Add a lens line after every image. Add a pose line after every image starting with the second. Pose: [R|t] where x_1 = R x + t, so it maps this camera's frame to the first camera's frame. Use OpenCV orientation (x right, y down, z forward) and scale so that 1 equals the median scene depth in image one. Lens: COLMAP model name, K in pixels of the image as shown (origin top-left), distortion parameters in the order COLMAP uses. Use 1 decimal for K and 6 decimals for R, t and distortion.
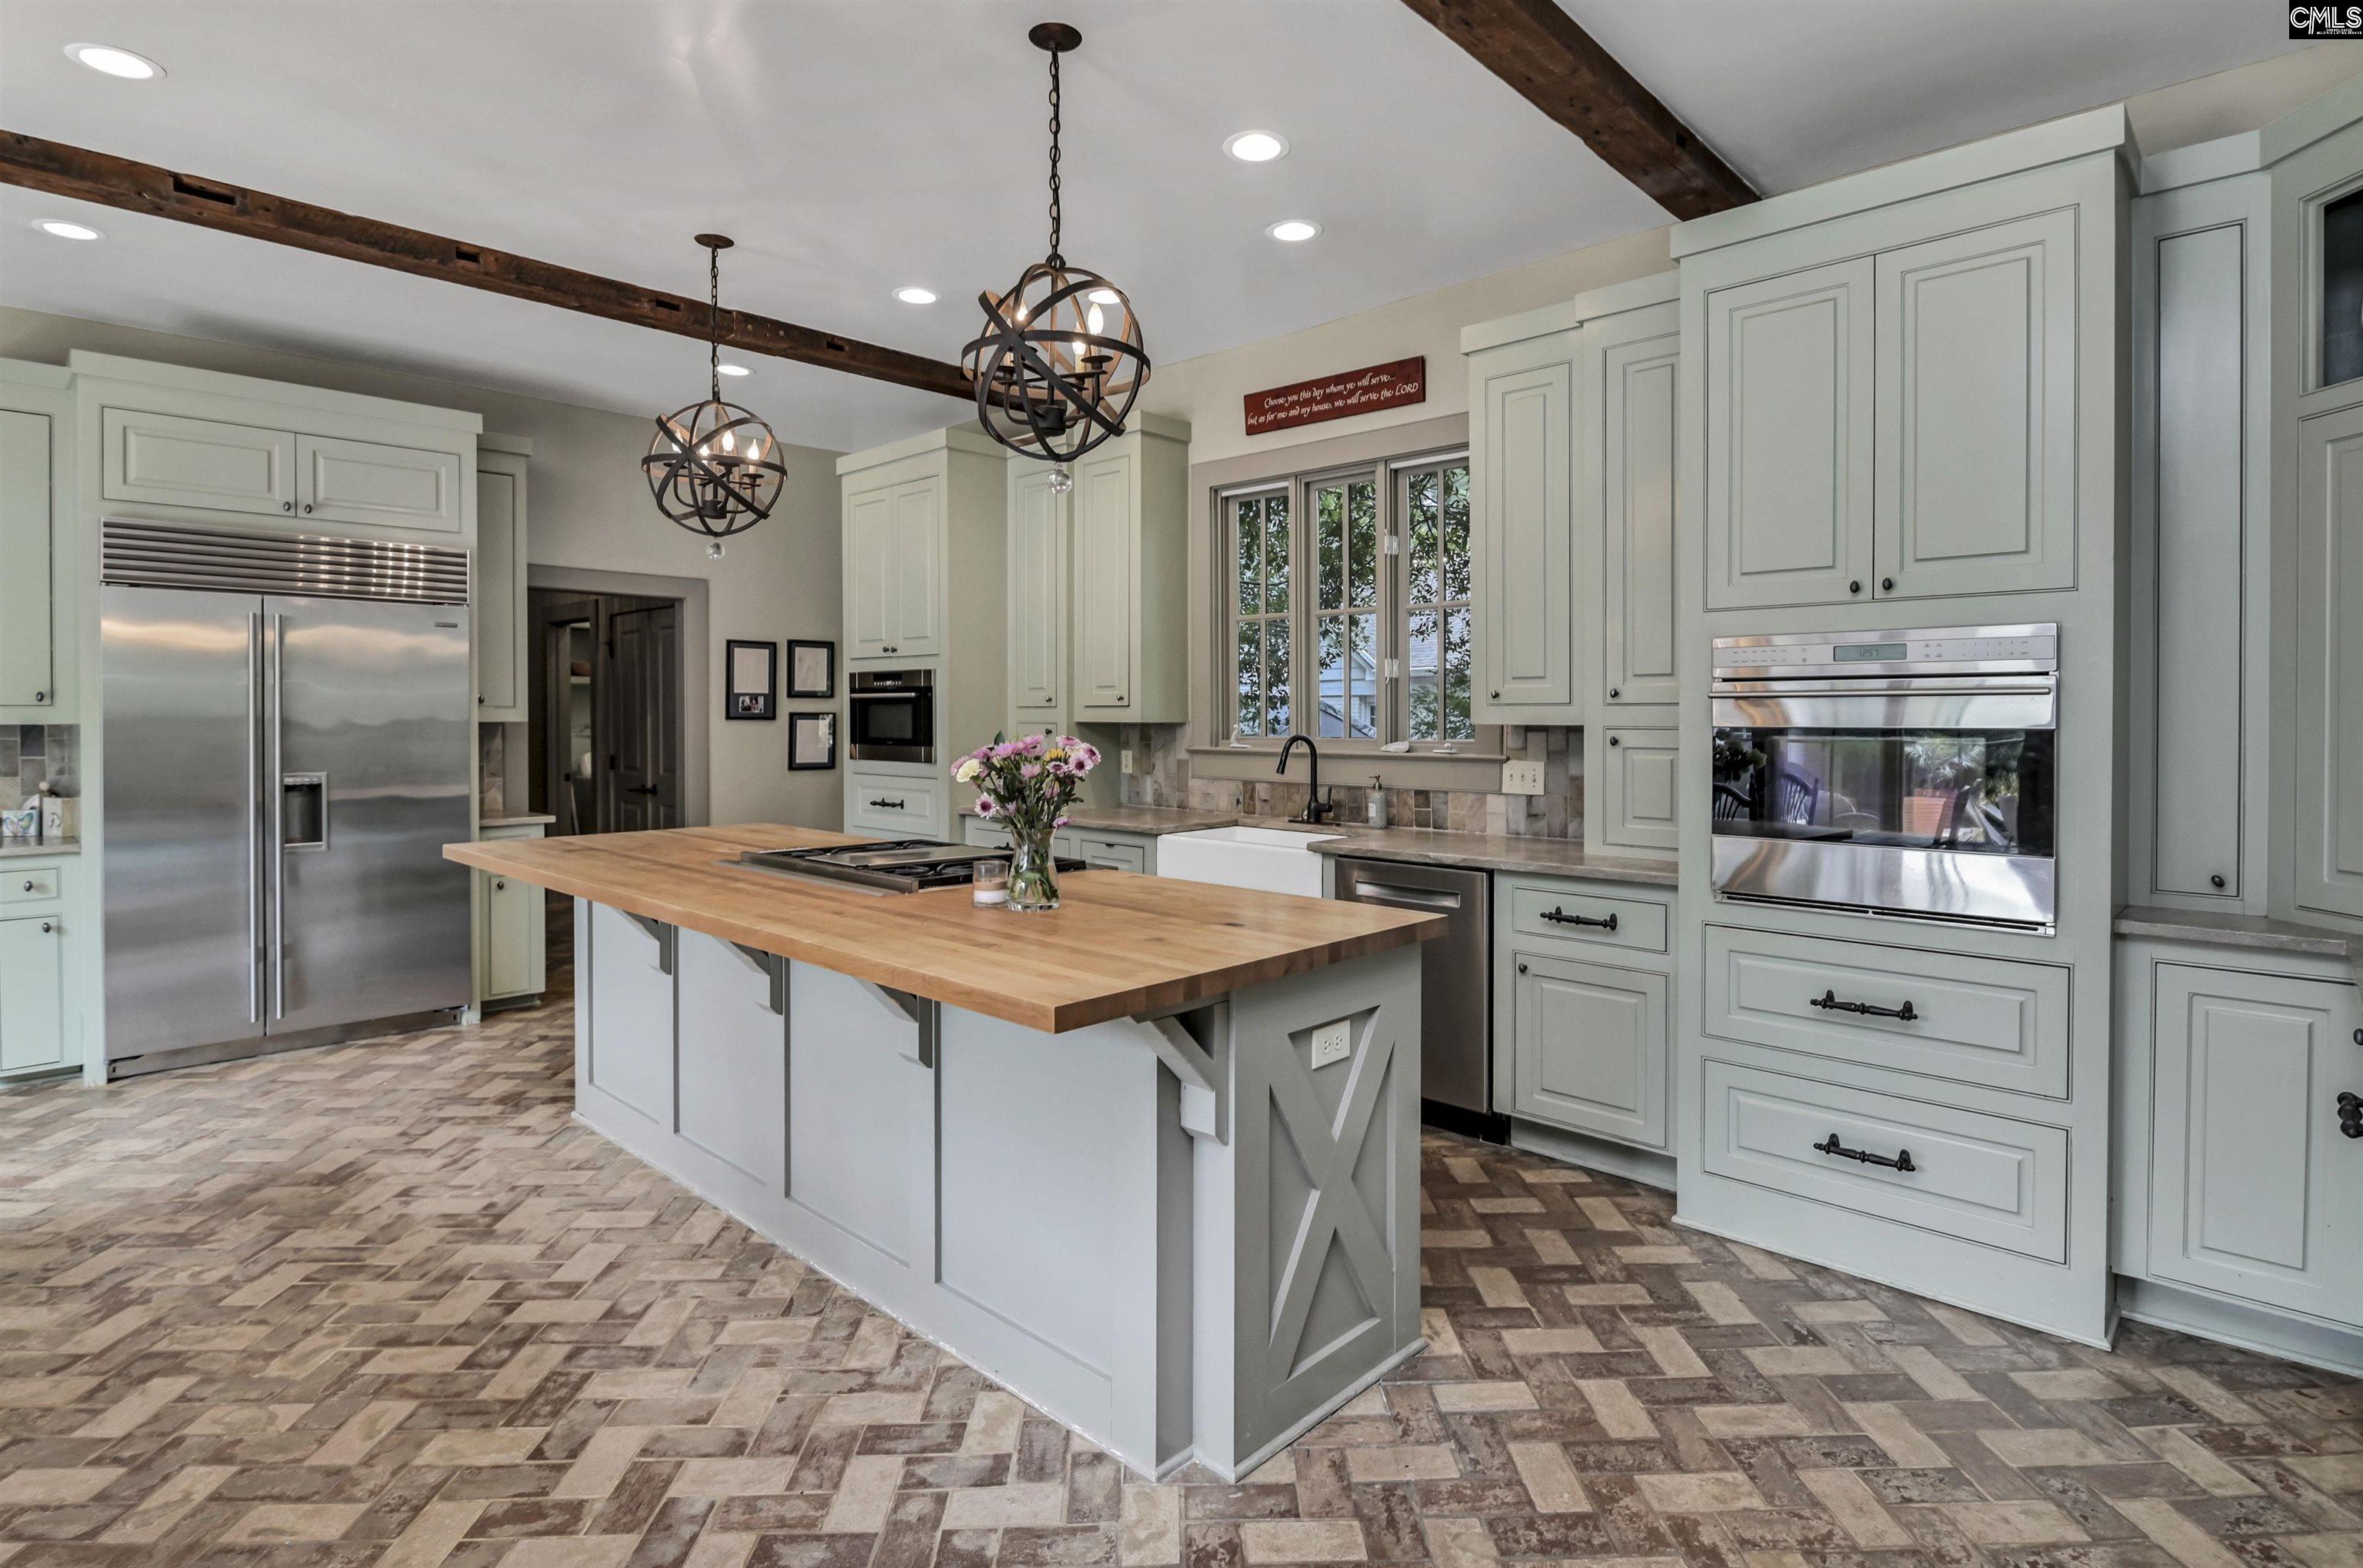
lens RADIAL K [[1196.5, 0, 1138.3], [0, 1196.5, 725.7], [0, 0, 1]] dist [0.001450, -0.007946]
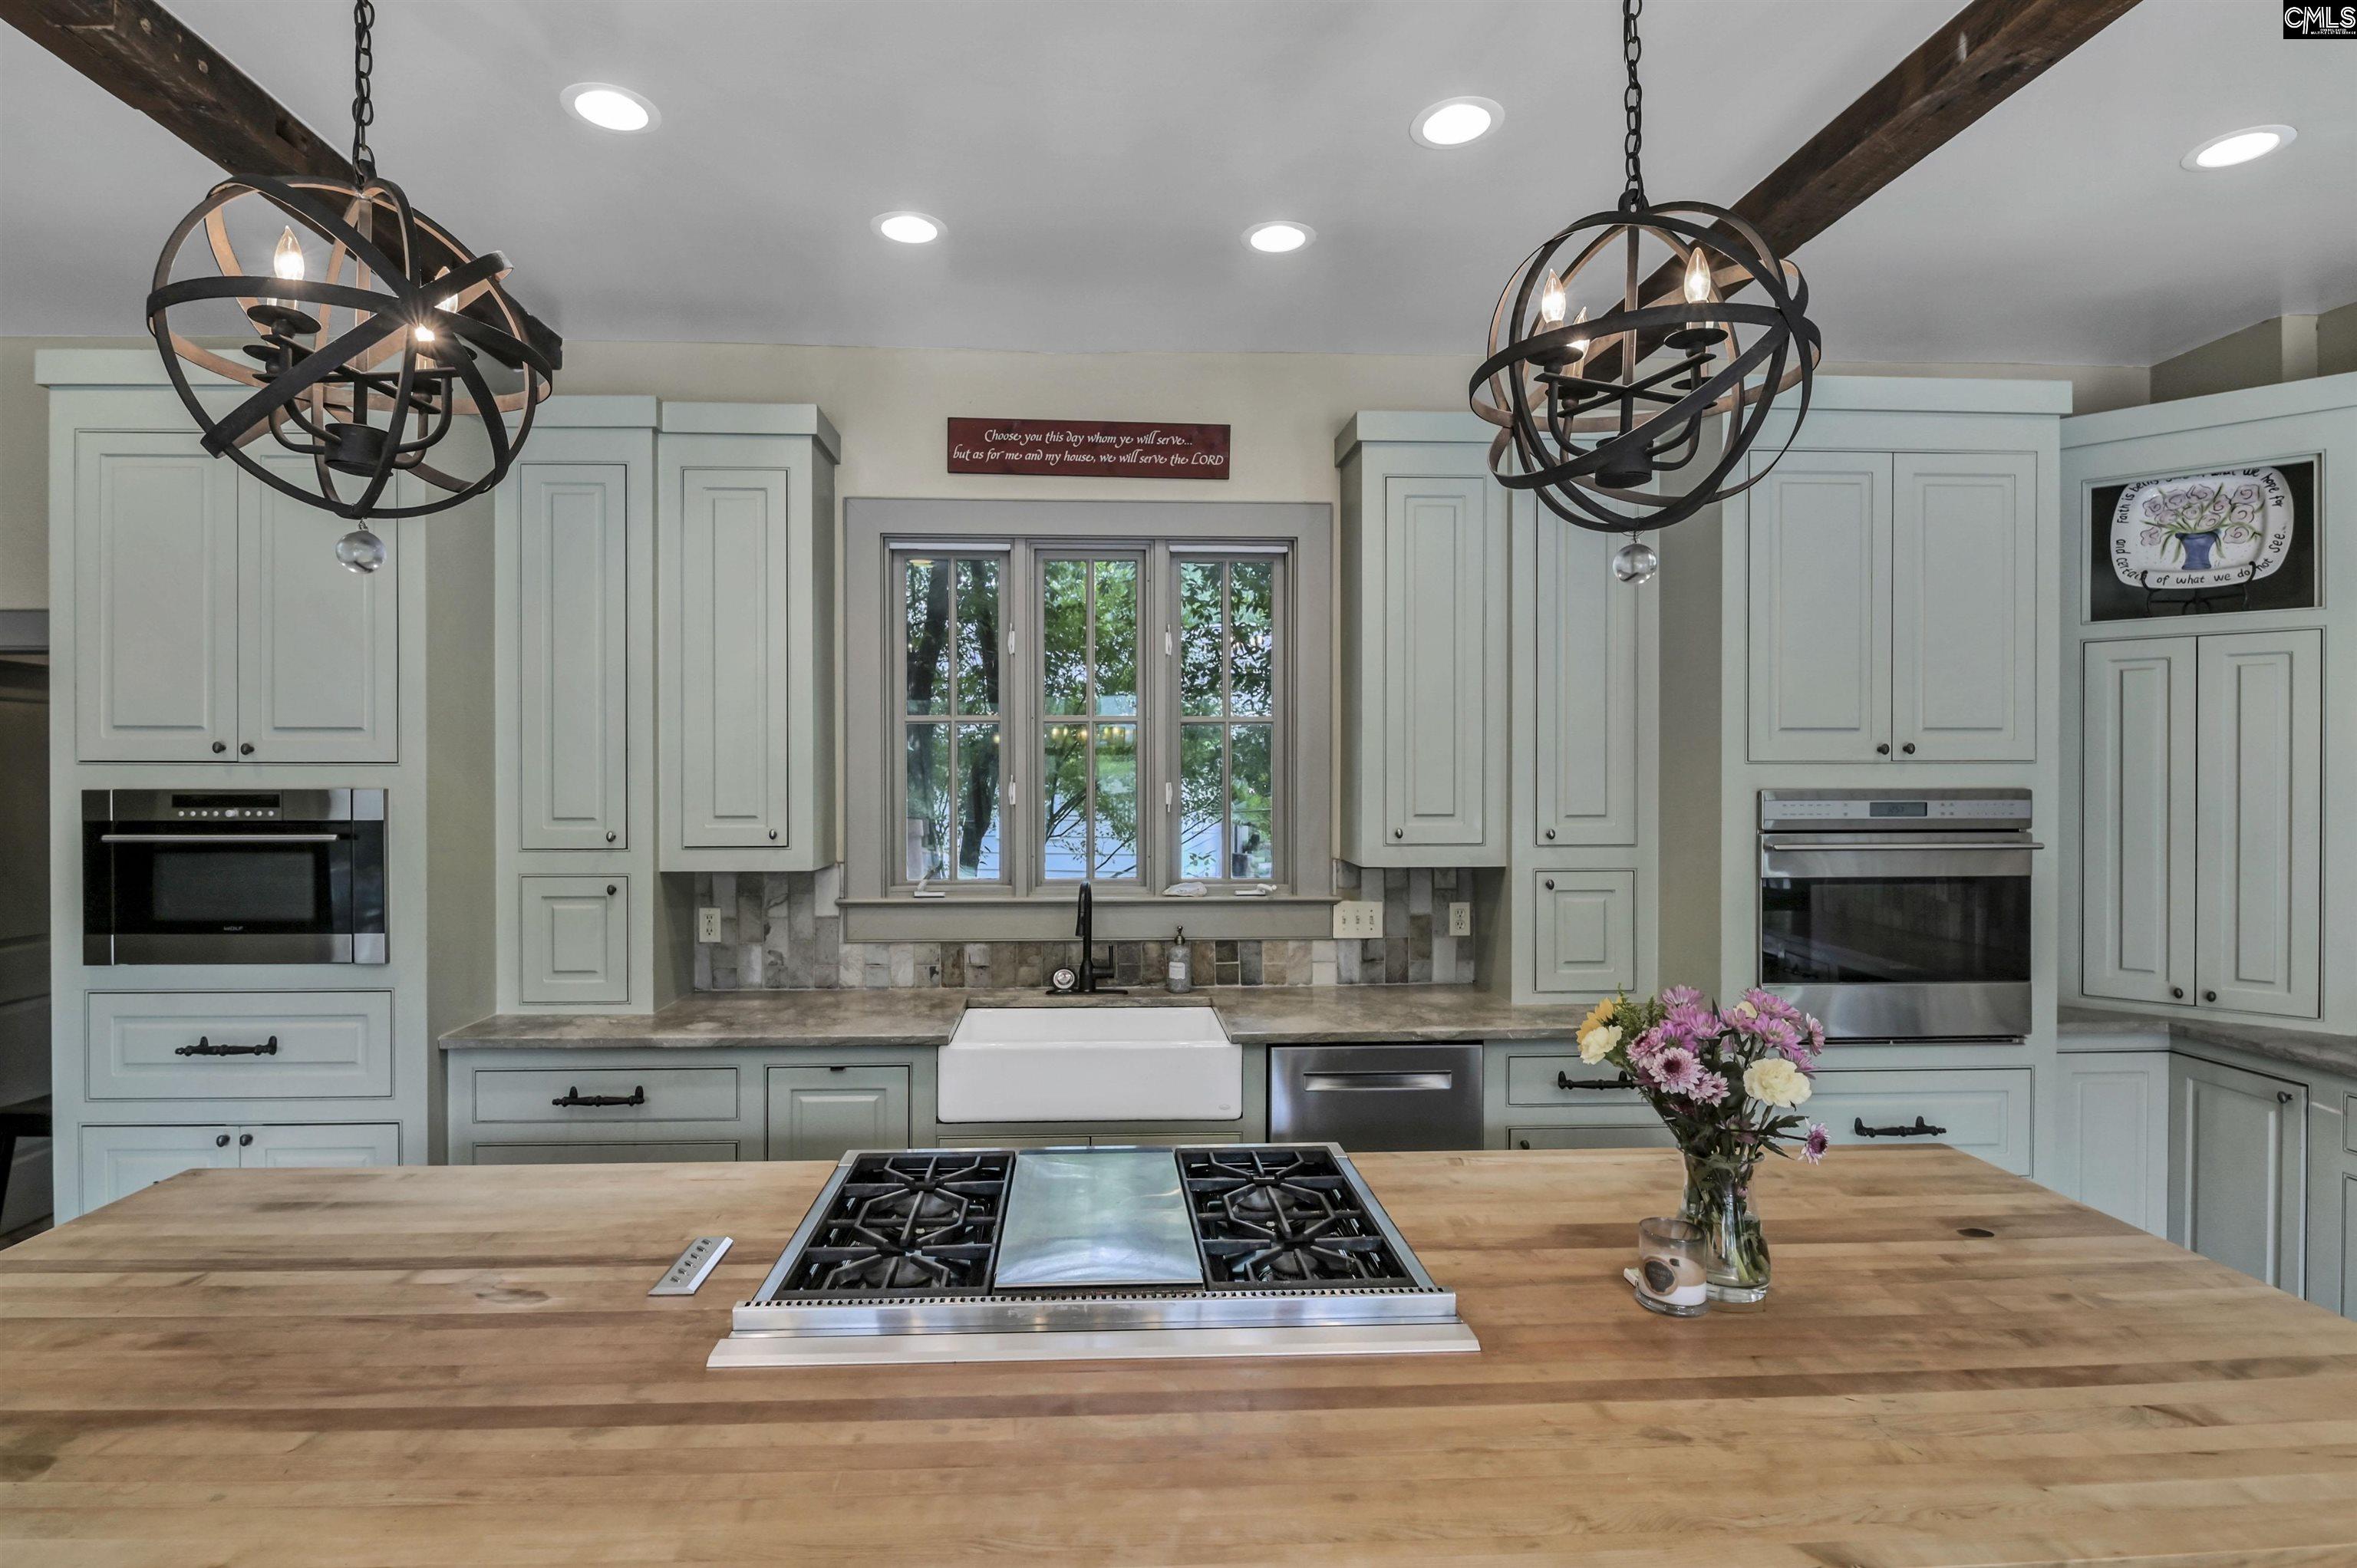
lens RADIAL K [[1193.5, 0, 1170.2], [0, 1193.5, 780.0], [0, 0, 1]] dist [0.001450, -0.007946]
pose [[0.672222, -0.005817, 0.740327, -0.407509], [0.010872, 0.999939, -0.002015, -0.057304], [-0.740270, 0.009403, 0.672244, 0.461036]]
